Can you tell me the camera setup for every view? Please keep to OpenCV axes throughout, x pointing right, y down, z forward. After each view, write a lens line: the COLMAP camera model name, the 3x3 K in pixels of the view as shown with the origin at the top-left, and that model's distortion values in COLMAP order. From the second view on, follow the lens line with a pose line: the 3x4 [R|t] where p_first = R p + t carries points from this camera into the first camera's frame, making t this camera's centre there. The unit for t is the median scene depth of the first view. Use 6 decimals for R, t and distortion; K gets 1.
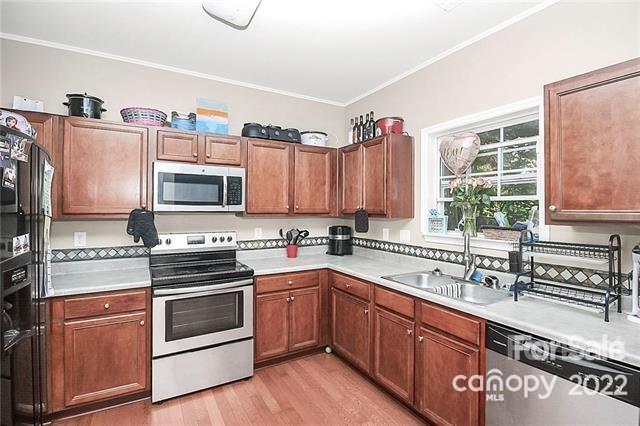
lens RADIAL K [[300.2, 0, 315.6], [0, 300.2, 212.3], [0, 0, 1]] dist [-0.009995, -0.006803]
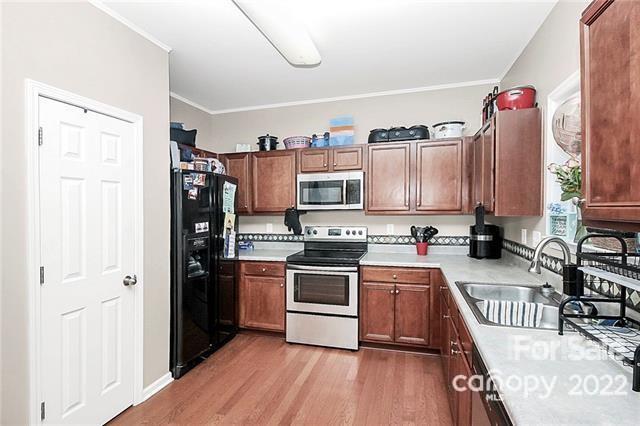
lens RADIAL K [[300.2, 0, 316.4], [0, 300.2, 213.3], [0, 0, 1]] dist [-0.009995, -0.006803]
pose [[0.698246, 0.000502, -0.715858, 0.512136], [0.007790, 0.999935, 0.008299, 0.002363], [0.715816, -0.011371, 0.698197, 0.075980]]
